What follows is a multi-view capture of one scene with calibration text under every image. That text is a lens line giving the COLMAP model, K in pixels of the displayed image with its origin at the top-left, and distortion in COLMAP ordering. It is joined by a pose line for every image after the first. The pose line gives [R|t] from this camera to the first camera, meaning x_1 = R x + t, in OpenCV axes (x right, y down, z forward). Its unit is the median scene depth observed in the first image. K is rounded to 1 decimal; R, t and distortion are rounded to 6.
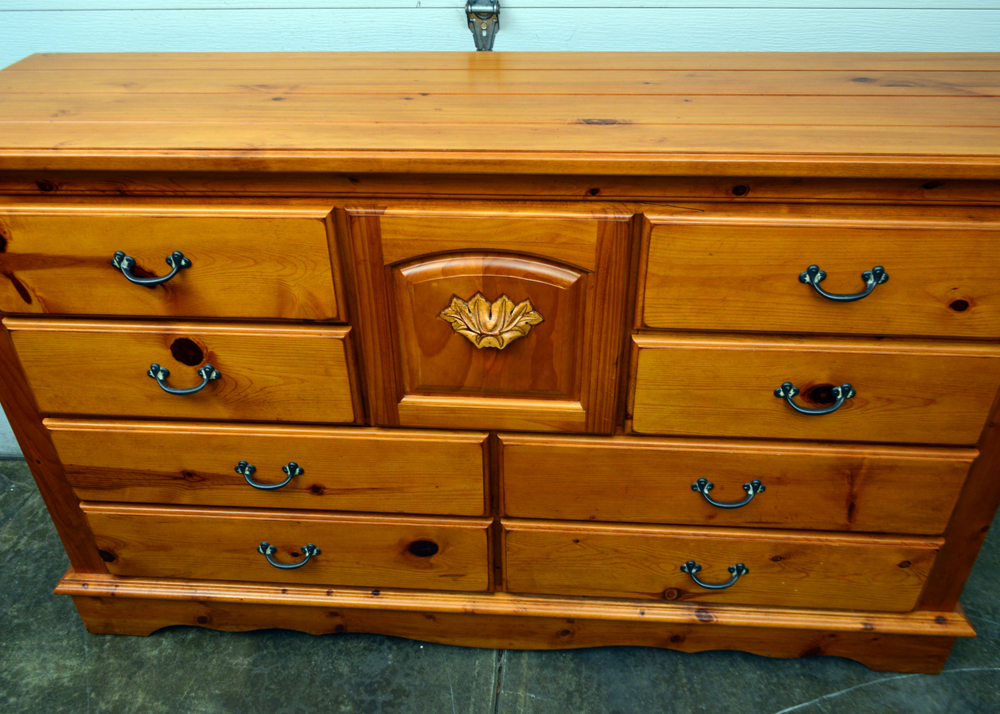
lens RADIAL K [[843.8, 0, 500.4], [0, 843.8, 361.5], [0, 0, 1]] dist [-0.013733, 0.012240]
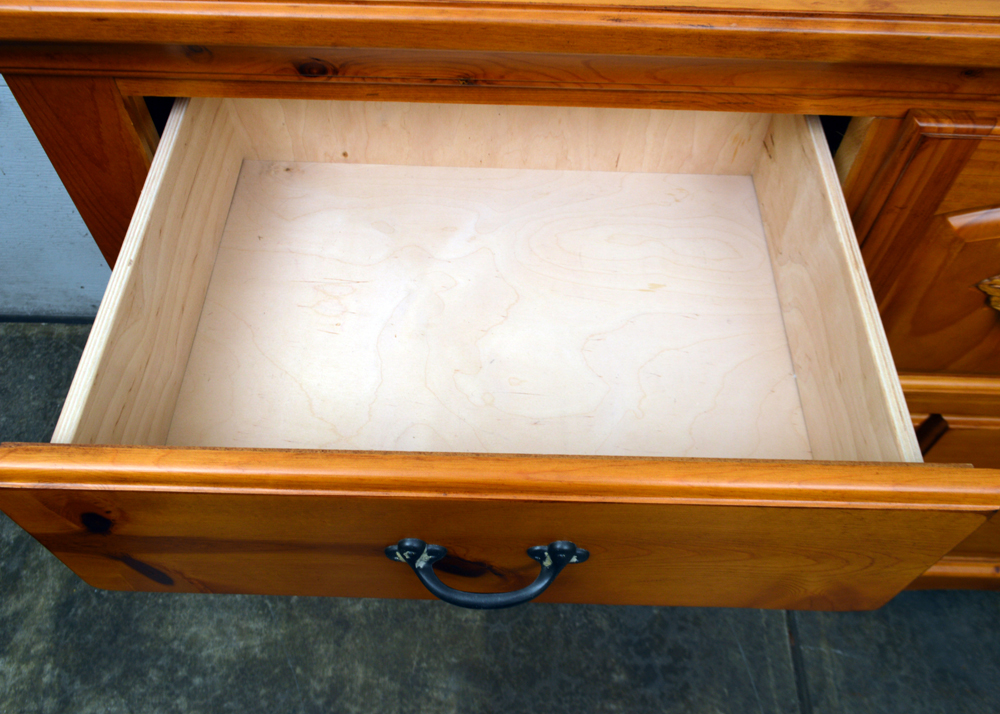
lens RADIAL K [[834.0, 0, 497.4], [0, 834.0, 357.5], [0, 0, 1]] dist [-0.011034, 0.004195]
pose [[0.997977, -0.019895, 0.060378, -0.401488], [-0.002561, 0.936411, 0.350897, -0.190450], [-0.063520, -0.350341, 0.934466, 0.419163]]
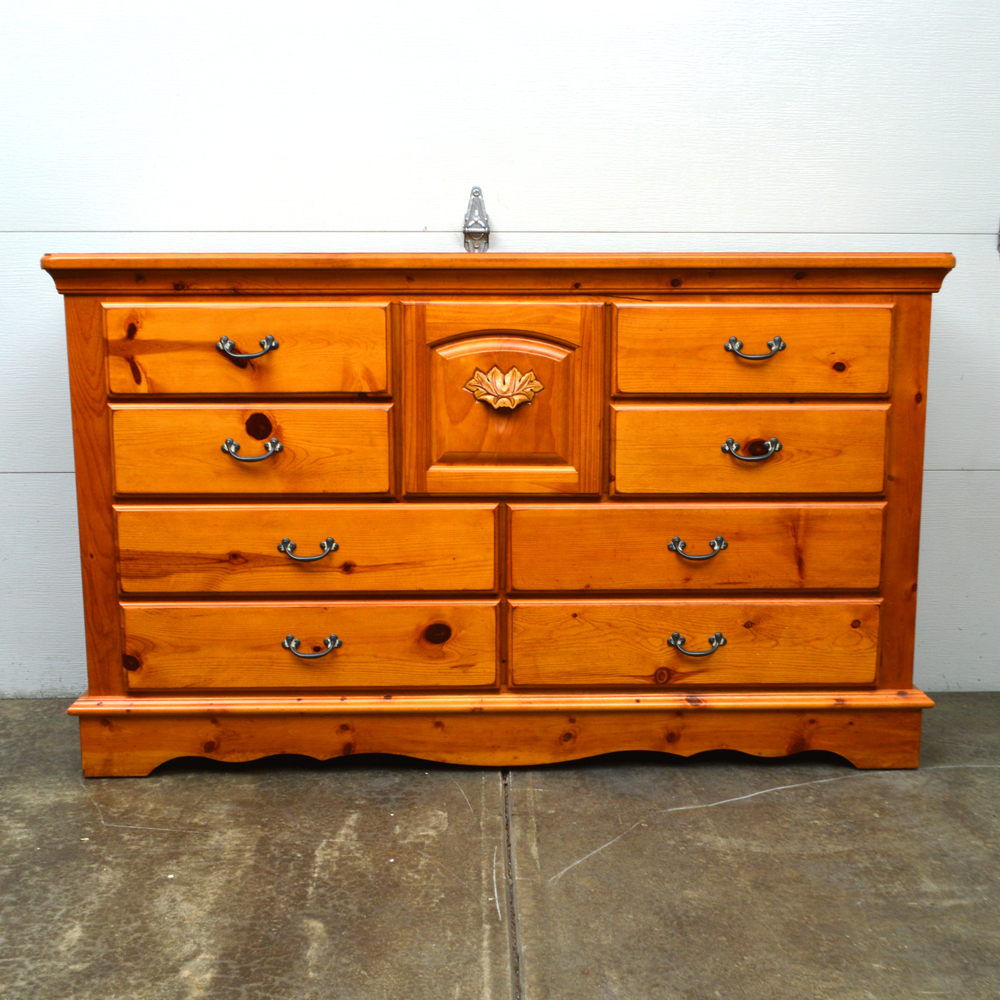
lens RADIAL K [[1340.0, 0, 514.6], [0, 1340.0, 502.5], [0, 0, 1]] dist [0.002359, -0.018574]
pose [[0.994638, -0.001115, 0.103416, -0.192443], [0.044846, 0.905693, -0.421556, 0.905508], [-0.093193, 0.423933, 0.900886, -0.743749]]
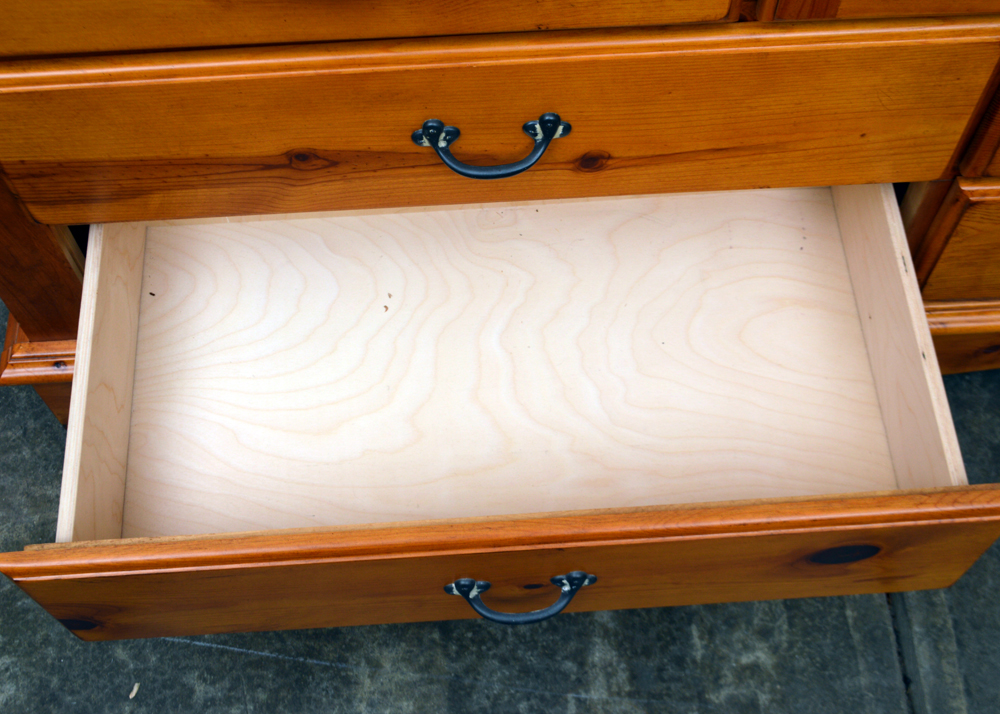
lens RADIAL K [[1263.1, 0, 497.1], [0, 1263.1, 358.0], [0, 0, 1]] dist [-0.022781, -0.003519]
pose [[0.992451, -0.105042, 0.063301, -0.342494], [0.064377, 0.885523, 0.460114, -0.073521], [-0.104385, -0.452566, 0.885600, 0.384025]]
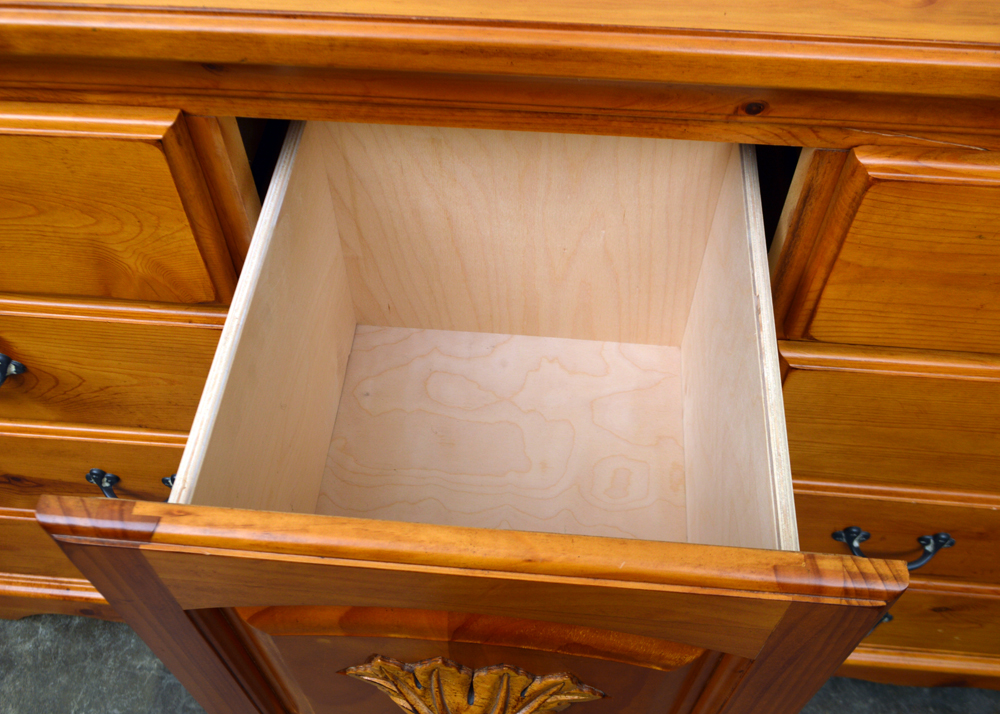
lens RADIAL K [[956.8, 0, 497.3], [0, 956.8, 359.0], [0, 0, 1]] dist [-0.019597, -0.003188]
pose [[0.999822, 0.018719, -0.002268, -0.016709], [-0.016923, 0.943842, 0.329963, -0.198118], [0.008317, -0.329866, 0.943991, 0.396987]]
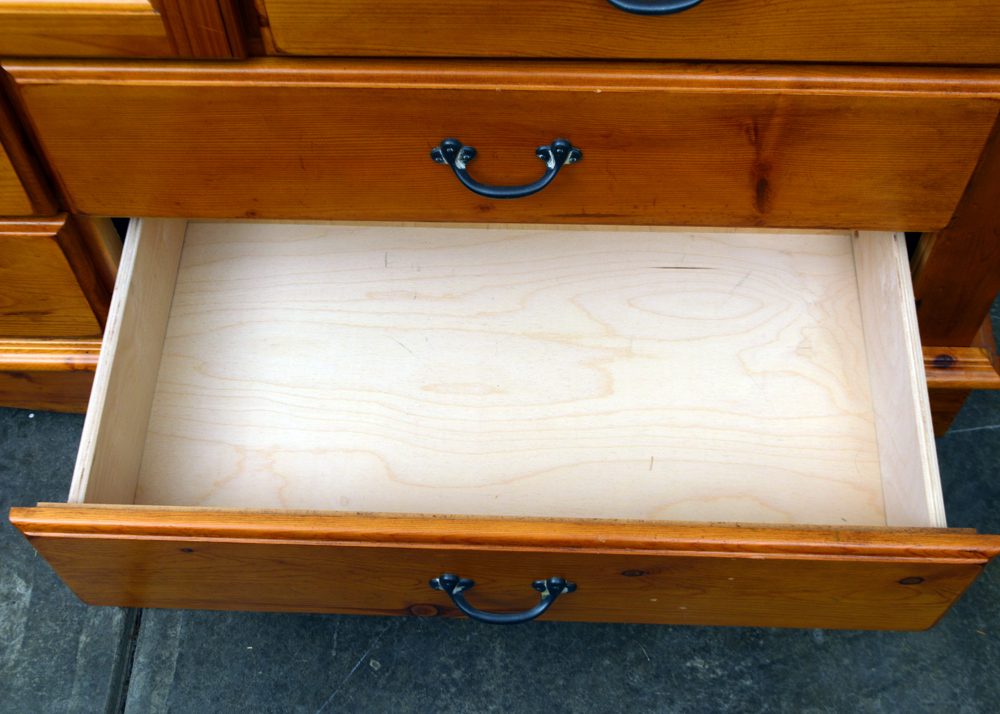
lens RADIAL K [[1302.3, 0, 500.0], [0, 1302.3, 357.0], [0, 0, 1]] dist [-0.022451, 0.009248]
pose [[0.999313, -0.034981, 0.012236, 0.257539], [0.026831, 0.910690, 0.412219, -0.052441], [-0.025563, -0.411608, 0.911003, 0.281658]]
